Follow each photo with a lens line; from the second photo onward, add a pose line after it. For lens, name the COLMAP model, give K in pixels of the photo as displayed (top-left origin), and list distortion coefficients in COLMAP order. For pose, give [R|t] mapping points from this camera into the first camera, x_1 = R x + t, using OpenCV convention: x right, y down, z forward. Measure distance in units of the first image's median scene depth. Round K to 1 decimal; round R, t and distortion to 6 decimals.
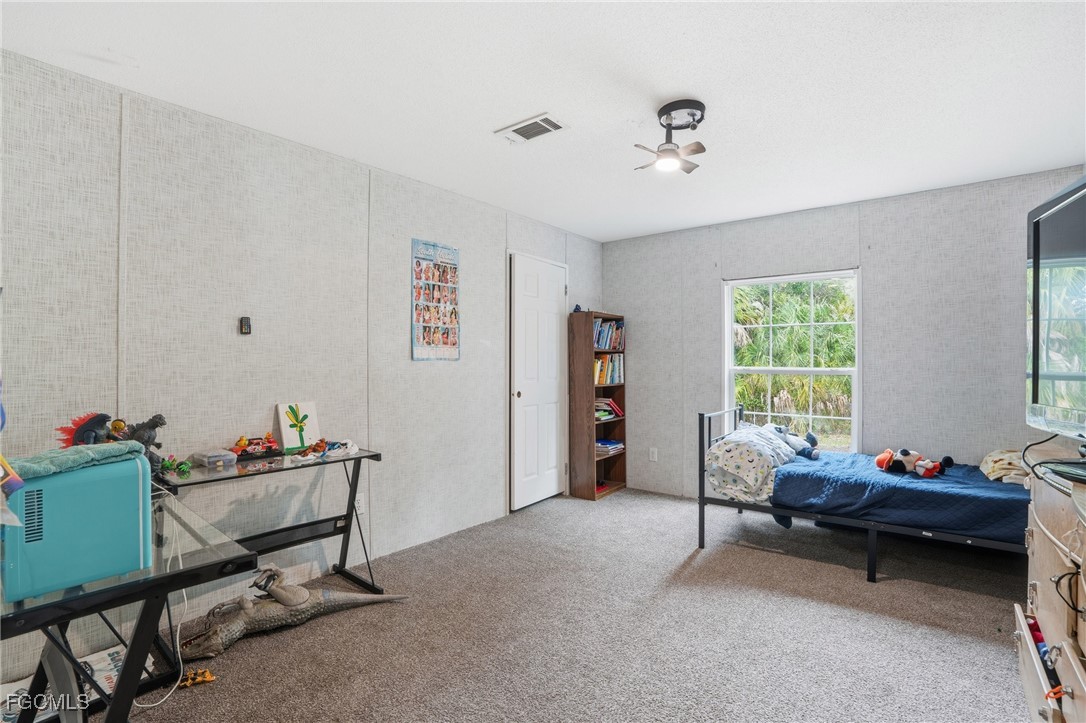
lens RADIAL K [[504.2, 0, 536.5], [0, 504.2, 356.8], [0, 0, 1]] dist [-0.067198, 0.022956]
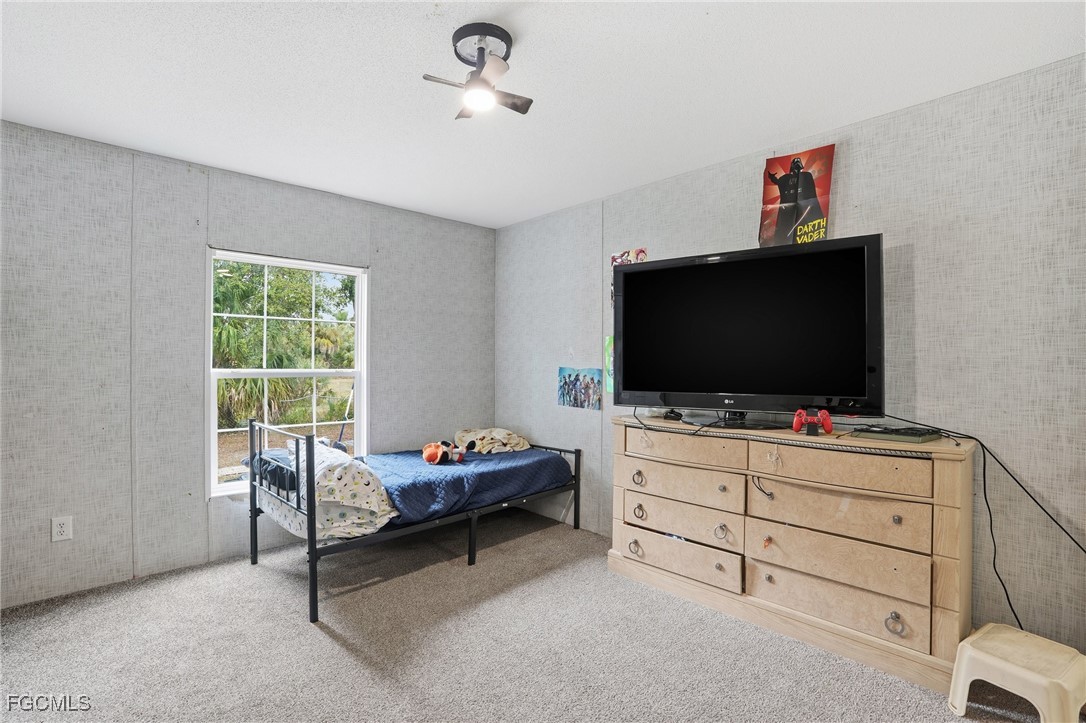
lens RADIAL K [[504.2, 0, 536.5], [0, 504.2, 356.8], [0, 0, 1]] dist [-0.067198, 0.022956]
pose [[0.130741, 0.011299, 0.991352, -0.358658], [-0.011638, 0.999884, -0.009861, 0.004920], [-0.991348, -0.010248, 0.130857, 0.632053]]
